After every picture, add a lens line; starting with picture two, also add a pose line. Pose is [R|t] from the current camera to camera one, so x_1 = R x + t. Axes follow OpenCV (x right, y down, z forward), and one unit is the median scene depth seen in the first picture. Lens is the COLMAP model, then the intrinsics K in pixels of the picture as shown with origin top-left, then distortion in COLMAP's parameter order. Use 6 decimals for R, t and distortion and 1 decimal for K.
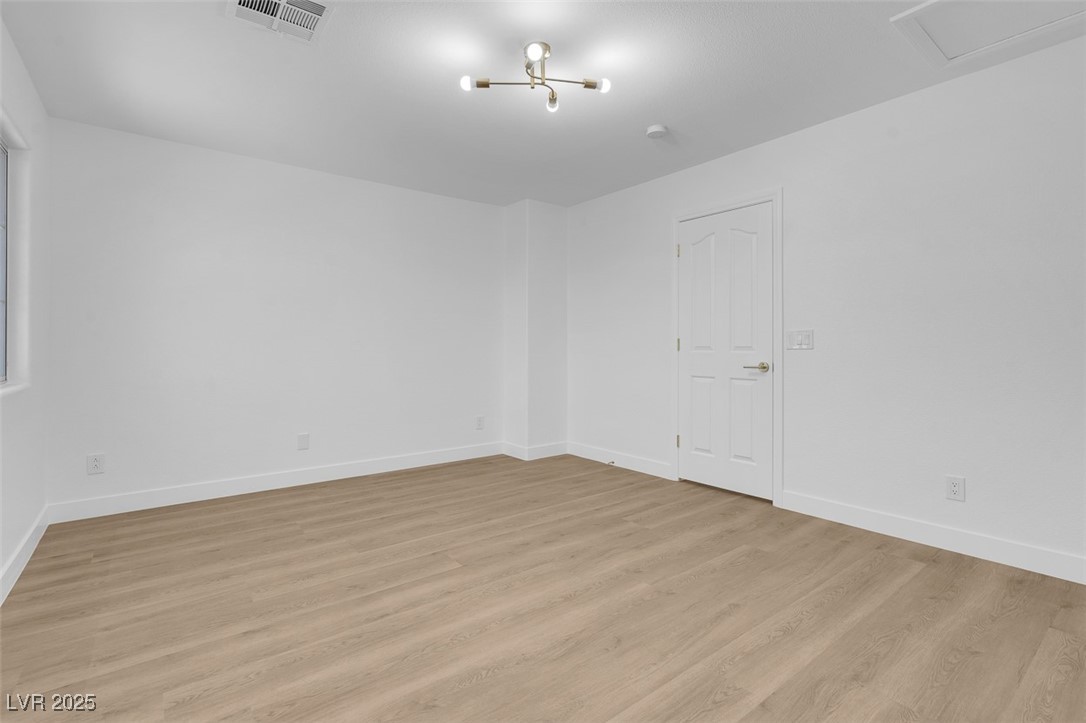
lens RADIAL K [[497.6, 0, 541.8], [0, 497.6, 357.9], [0, 0, 1]] dist [0.000461, 0.000021]
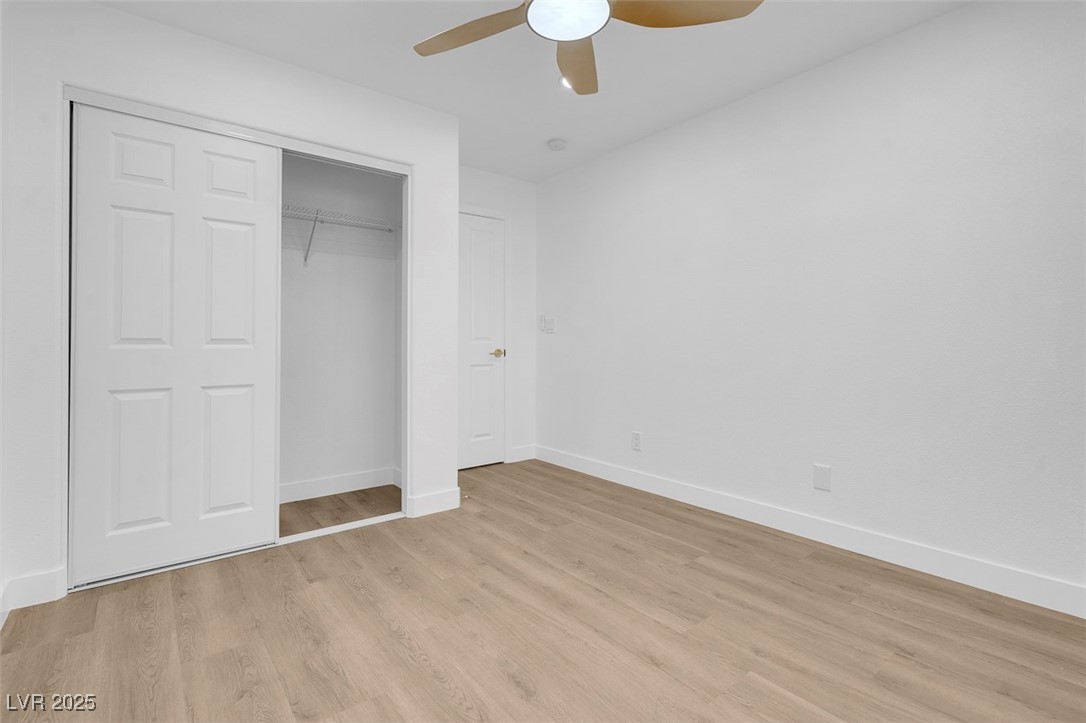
lens RADIAL K [[497.6, 0, 541.7], [0, 497.6, 355.0], [0, 0, 1]] dist [0.000461, 0.000021]
pose [[-0.013725, -0.022434, 0.999654, -0.650921], [0.004785, 0.999735, 0.022501, -0.000833], [-0.999894, 0.005092, -0.013614, 0.918044]]
